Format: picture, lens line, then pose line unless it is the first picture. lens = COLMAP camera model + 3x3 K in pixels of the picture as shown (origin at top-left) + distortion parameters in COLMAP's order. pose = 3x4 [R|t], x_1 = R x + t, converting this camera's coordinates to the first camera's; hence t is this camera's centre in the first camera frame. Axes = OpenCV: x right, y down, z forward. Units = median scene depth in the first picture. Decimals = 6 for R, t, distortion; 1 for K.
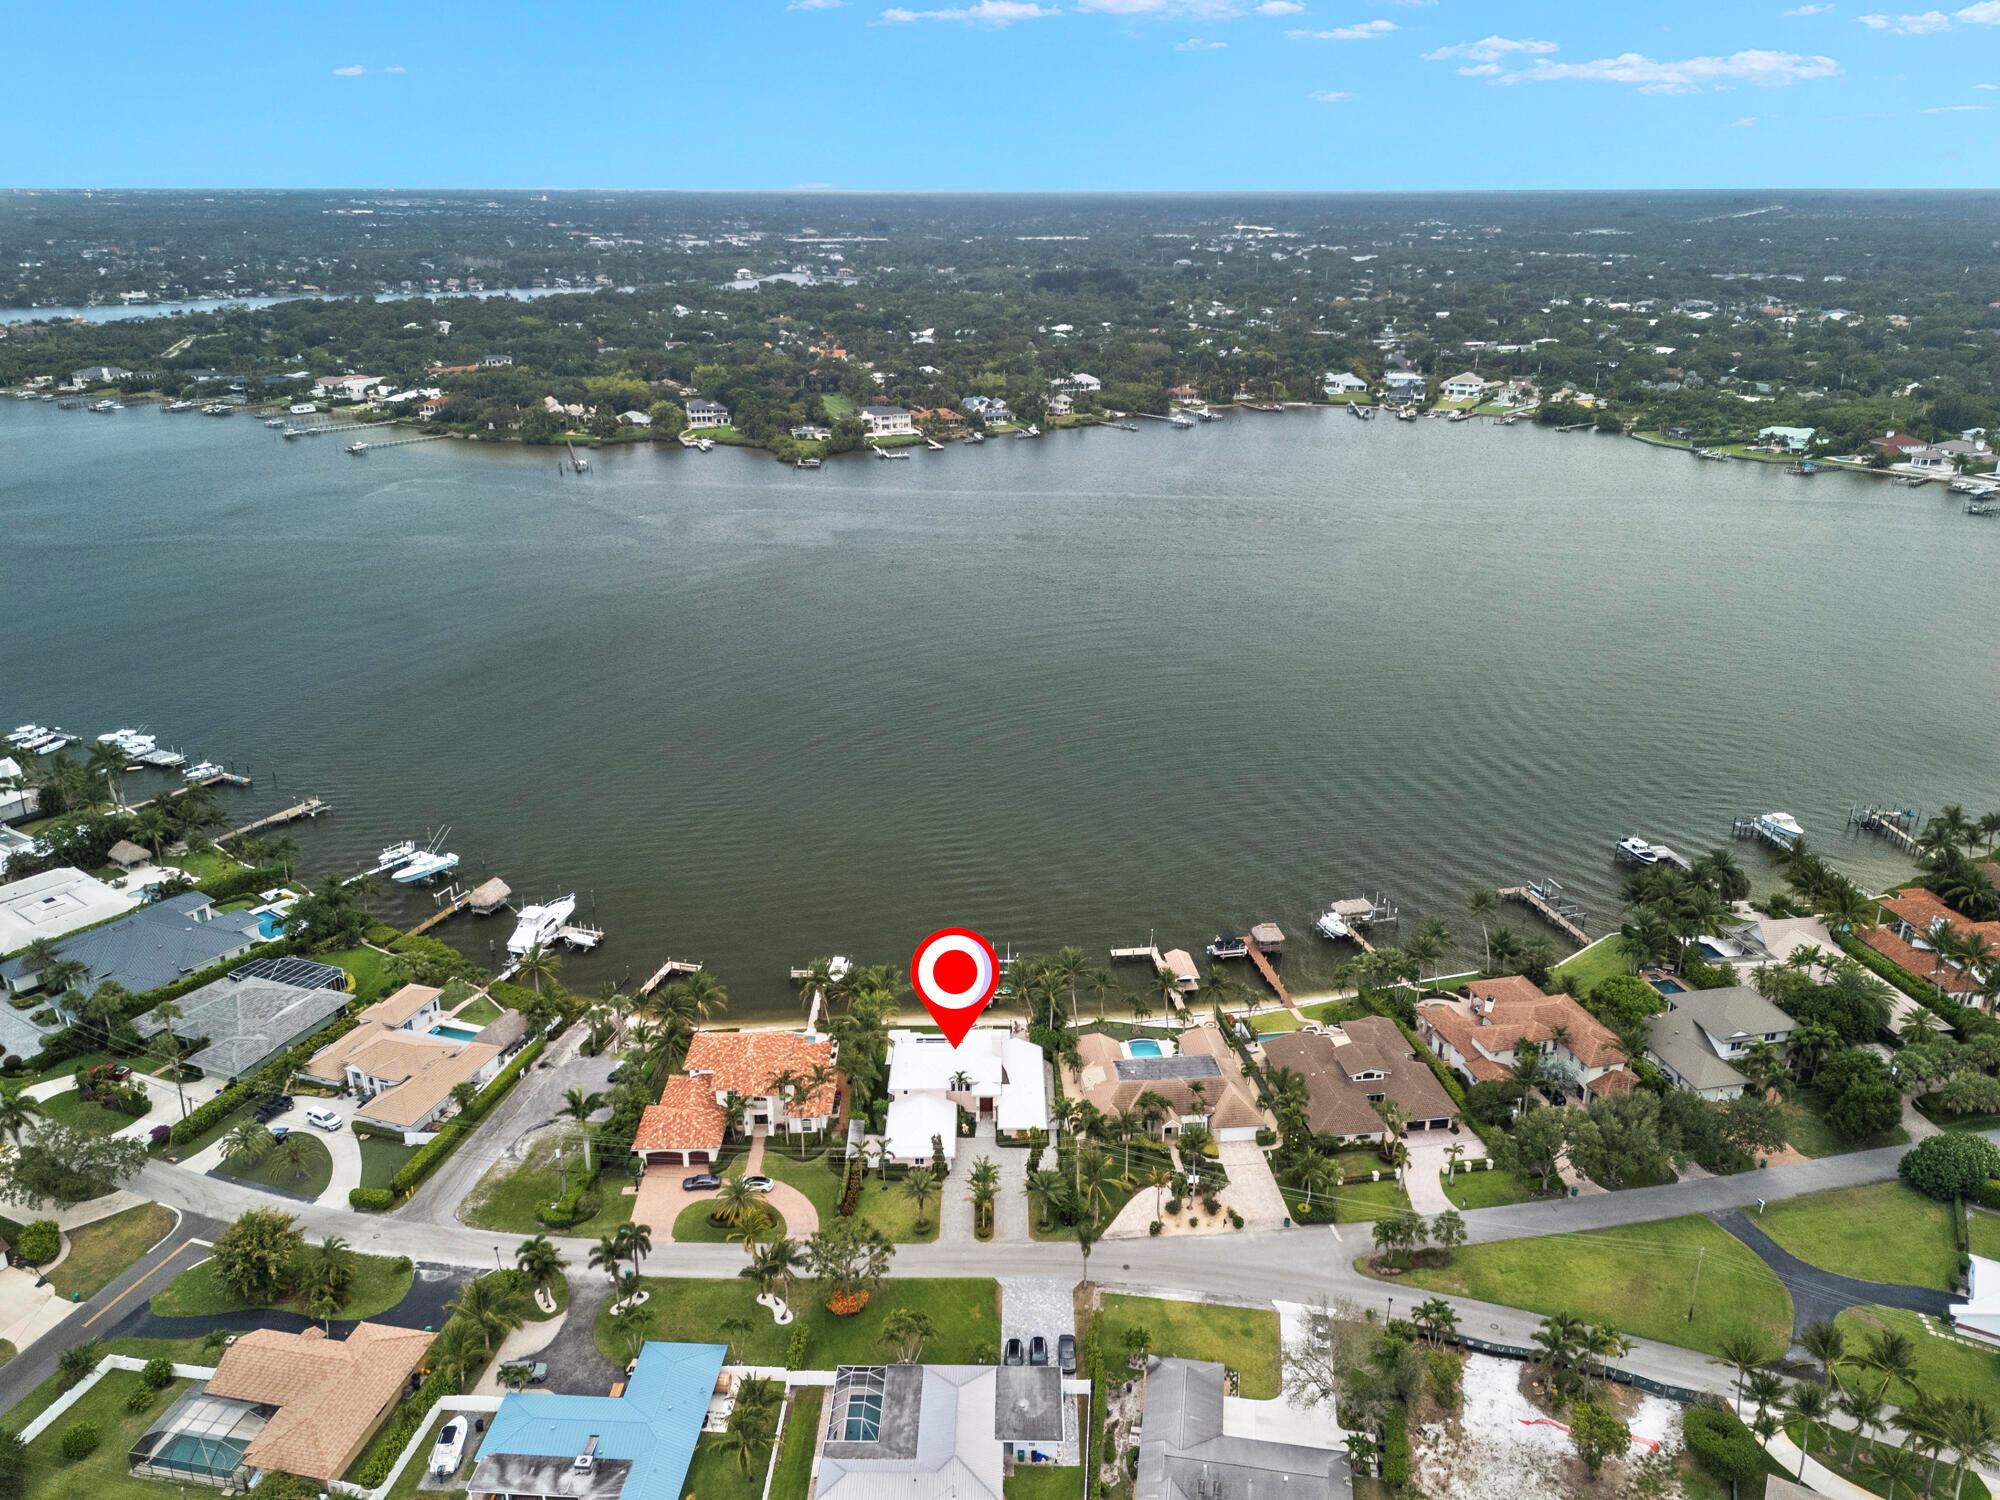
lens RADIAL K [[1469.8, 0, 991.4], [0, 1469.8, 758.4], [0, 0, 1]] dist [0.067749, -0.043561]
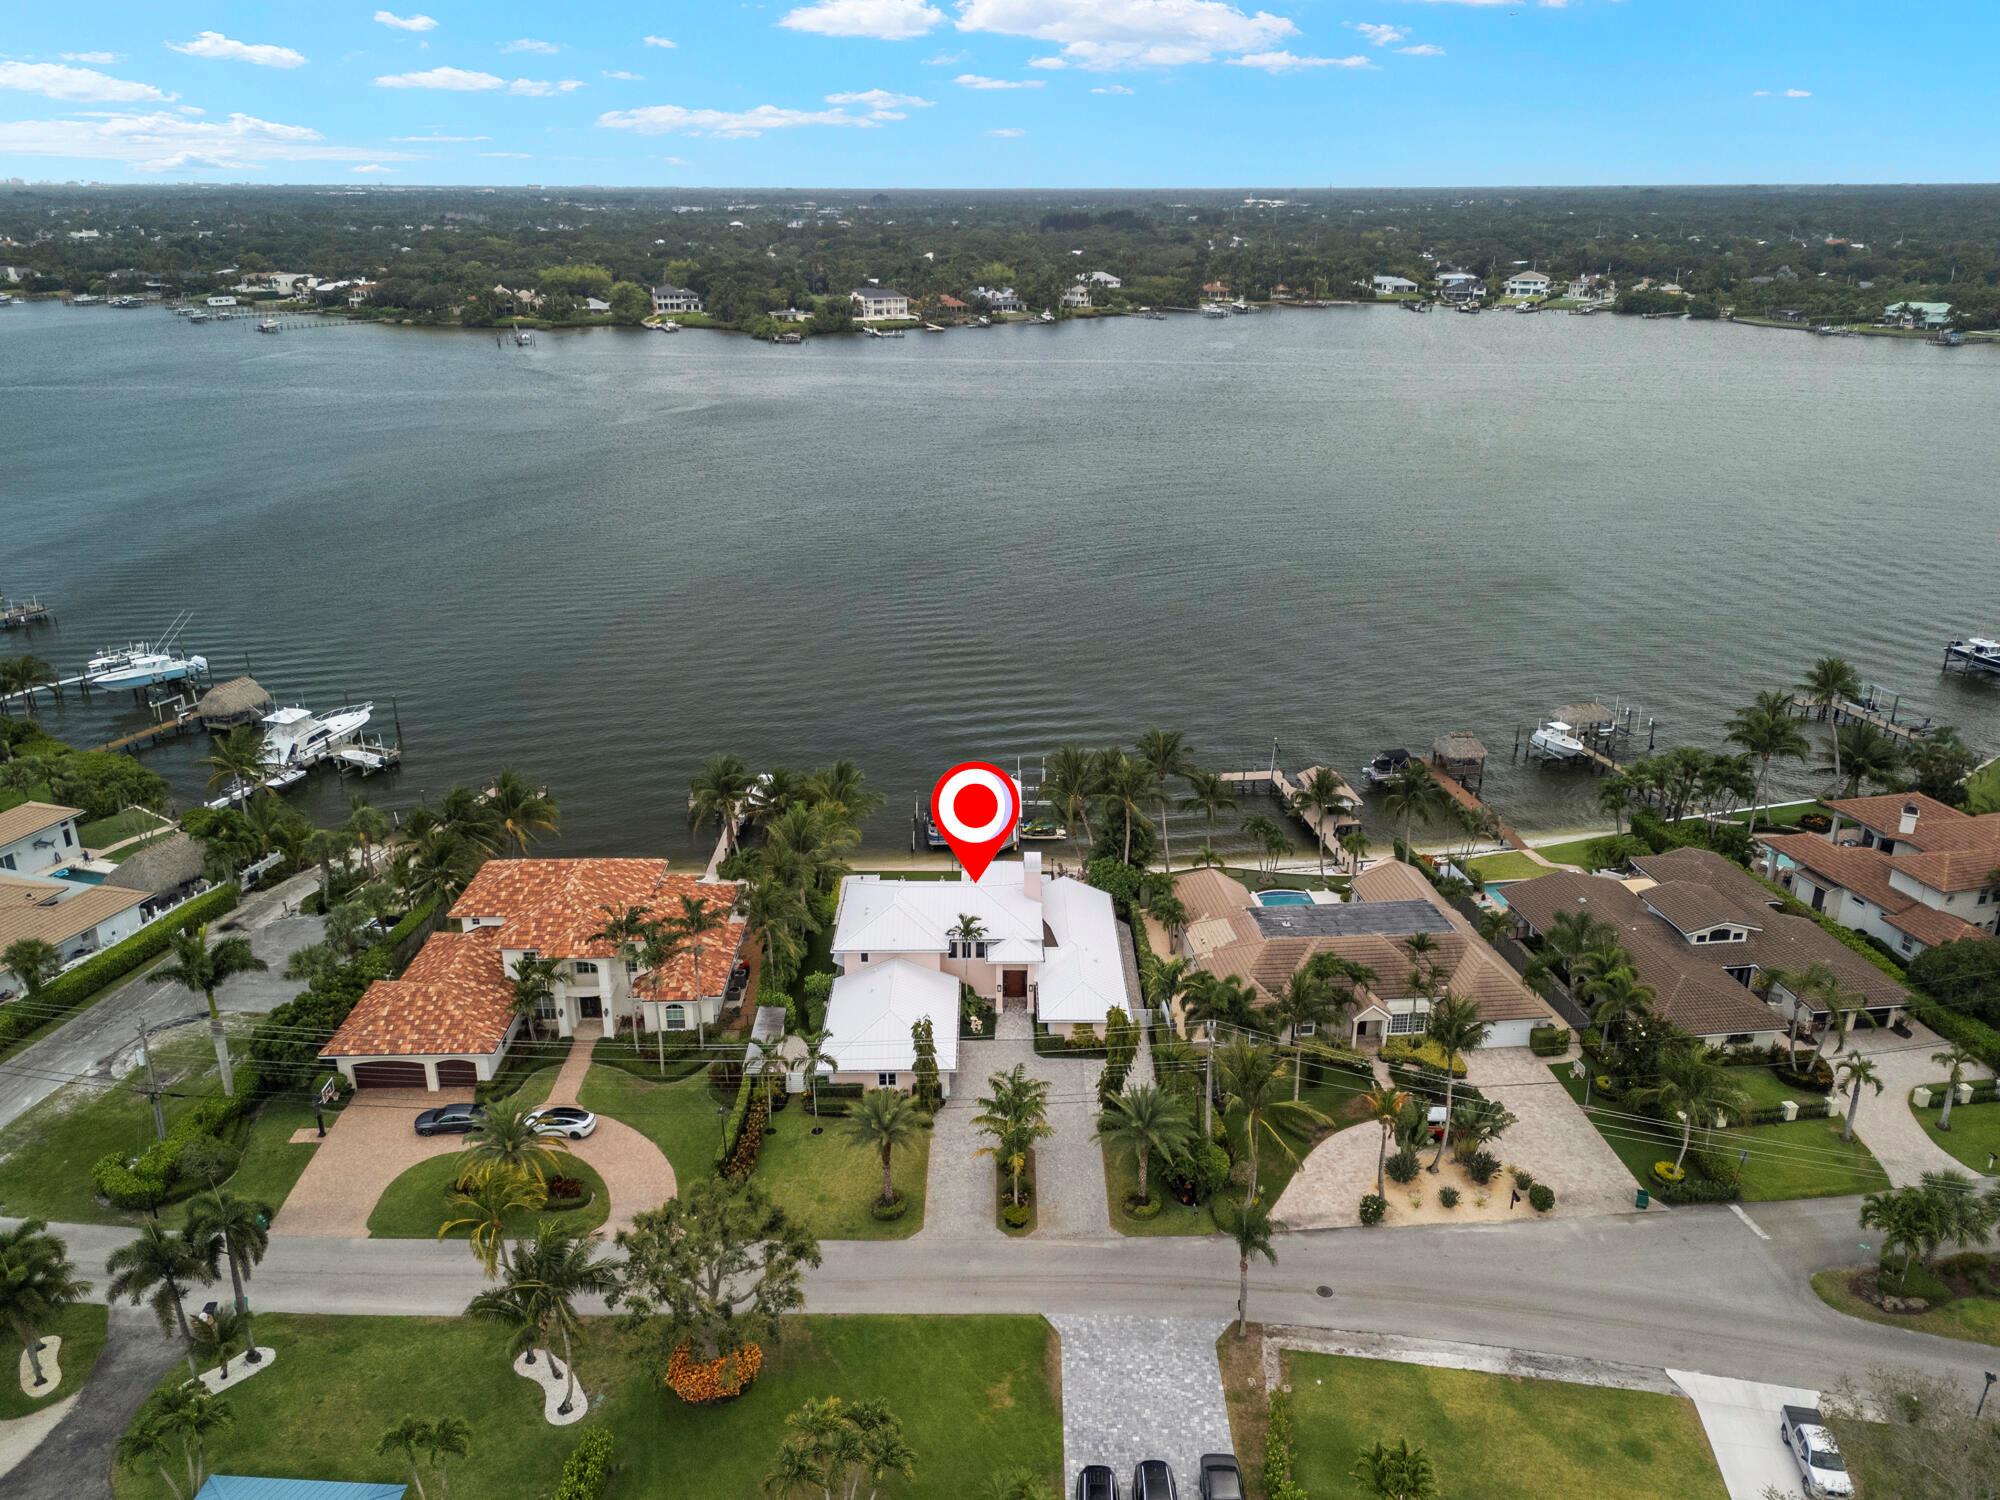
lens RADIAL K [[1469.8, 0, 991.4], [0, 1469.8, 758.4], [0, 0, 1]] dist [0.067749, -0.043561]
pose [[0.999999, 0.000619, -0.001609, -0.011517], [-0.000618, 1.000000, 0.000309, 0.156823], [0.001609, -0.000308, 0.999999, 0.475738]]
